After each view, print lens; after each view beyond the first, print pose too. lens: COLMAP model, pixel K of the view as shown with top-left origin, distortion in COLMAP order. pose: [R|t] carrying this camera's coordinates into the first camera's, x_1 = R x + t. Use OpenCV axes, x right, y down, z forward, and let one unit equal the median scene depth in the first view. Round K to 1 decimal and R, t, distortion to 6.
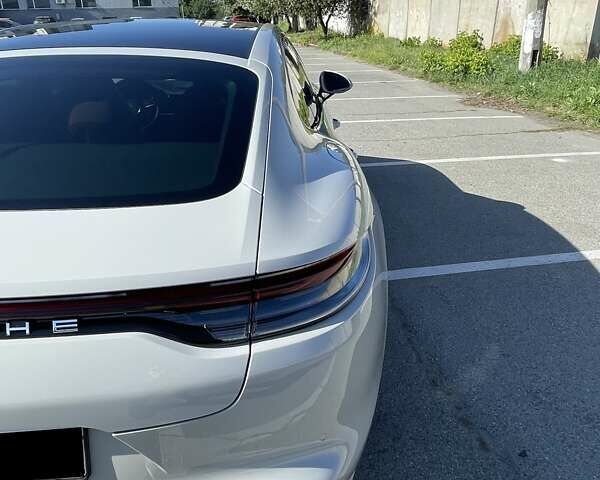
lens RADIAL K [[532.3, 0, 297.7], [0, 532.3, 239.1], [0, 0, 1]] dist [0.021294, -0.015599]
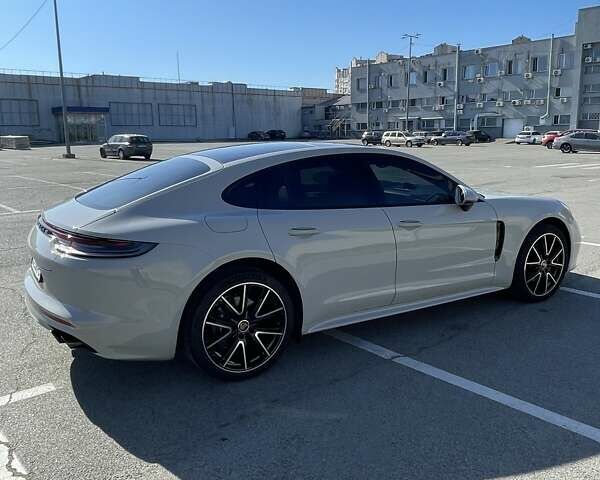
lens RADIAL K [[532.3, 0, 297.1], [0, 532.3, 242.9], [0, 0, 1]] dist [0.021294, -0.015599]
pose [[0.507987, 0.184504, -0.841373, 0.541586], [-0.334369, 0.942430, 0.004786, -0.054419], [0.793818, 0.278898, 0.540434, 0.079983]]
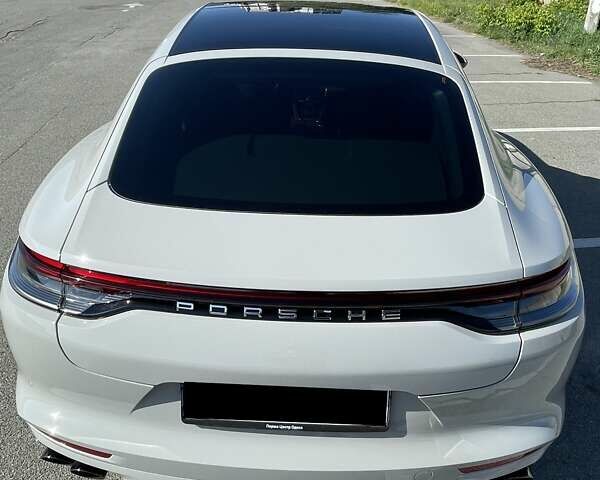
lens RADIAL K [[532.3, 0, 313.6], [0, 532.3, 241.8], [0, 0, 1]] dist [0.021294, -0.015599]
pose [[0.998865, 0.044423, -0.017167, -0.102663], [-0.042481, 0.994033, 0.100465, -0.022740], [0.021528, -0.099622, 0.994792, -0.046035]]
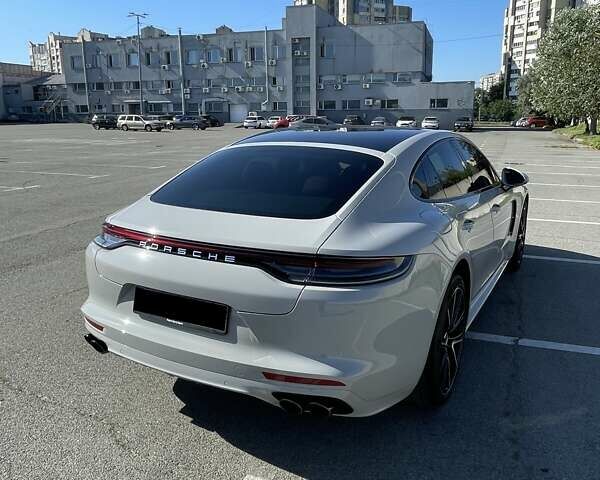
lens RADIAL K [[532.3, 0, 296.5], [0, 532.3, 242.0], [0, 0, 1]] dist [0.021294, -0.015599]
pose [[0.868180, 0.128053, -0.479443, 0.149615], [-0.204131, 0.972763, -0.109830, 0.047926], [0.452321, 0.193221, 0.870673, -0.144423]]
